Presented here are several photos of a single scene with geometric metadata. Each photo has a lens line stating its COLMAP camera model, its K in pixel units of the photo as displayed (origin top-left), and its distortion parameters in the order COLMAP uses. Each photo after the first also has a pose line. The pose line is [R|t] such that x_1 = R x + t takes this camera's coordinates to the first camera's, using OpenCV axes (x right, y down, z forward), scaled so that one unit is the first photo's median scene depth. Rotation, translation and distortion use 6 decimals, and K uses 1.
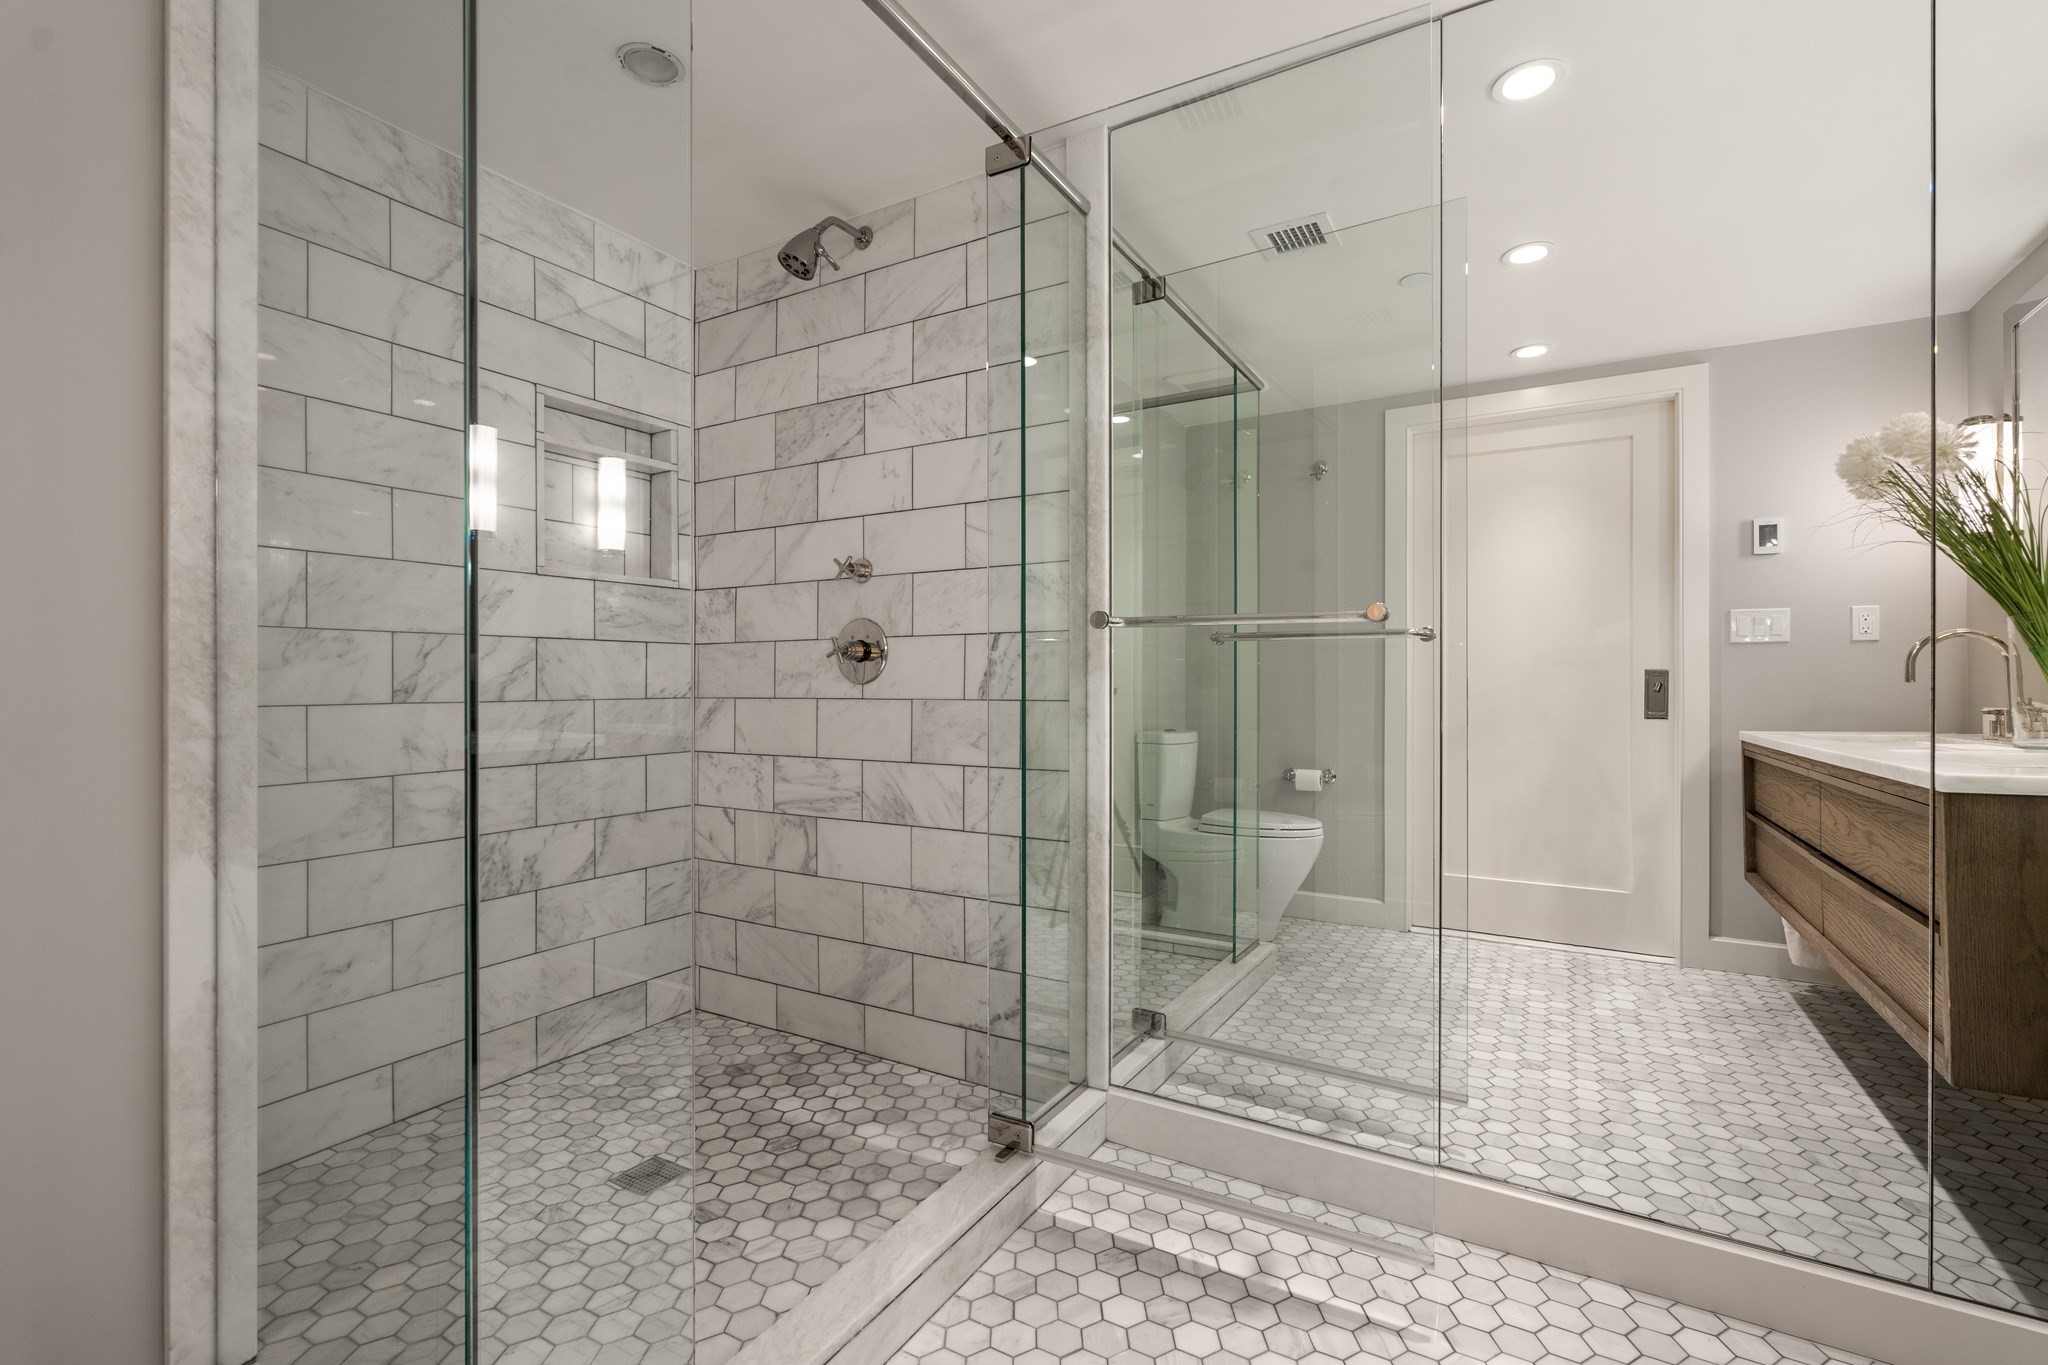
lens RADIAL K [[907.4, 0, 1020.9], [0, 907.4, 682.1], [0, 0, 1]] dist [-0.003579, 0.000711]
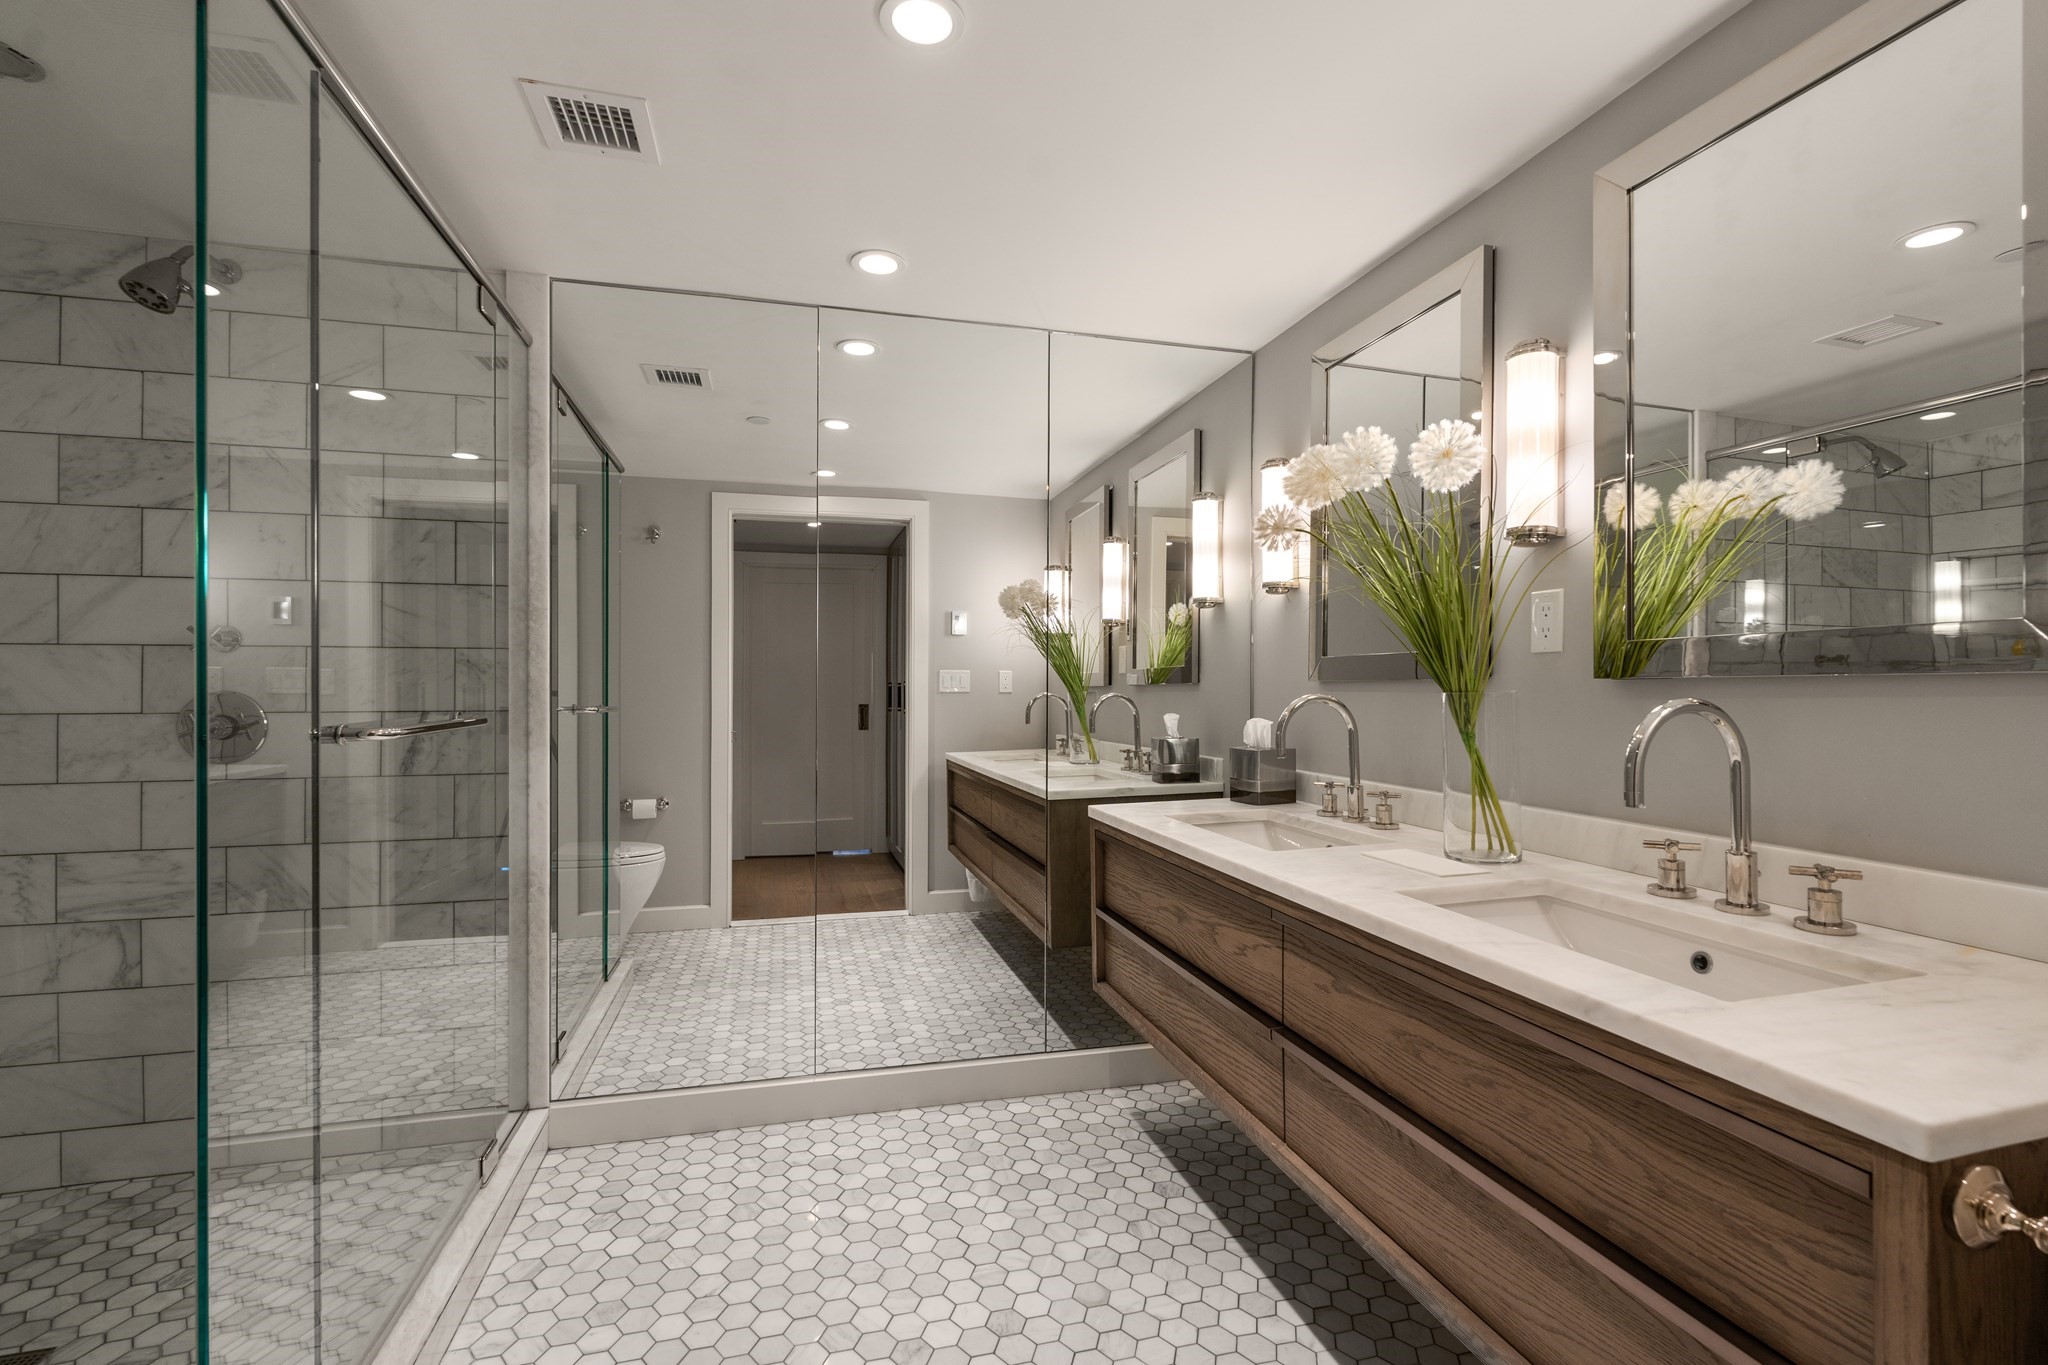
lens RADIAL K [[907.4, 0, 1030.3], [0, 907.4, 688.6], [0, 0, 1]] dist [-0.003579, 0.000711]
pose [[0.697697, 0.000260, 0.716393, -0.249960], [-0.003801, 0.999987, 0.003338, -0.075782], [-0.716383, -0.005051, 0.697689, -0.204558]]
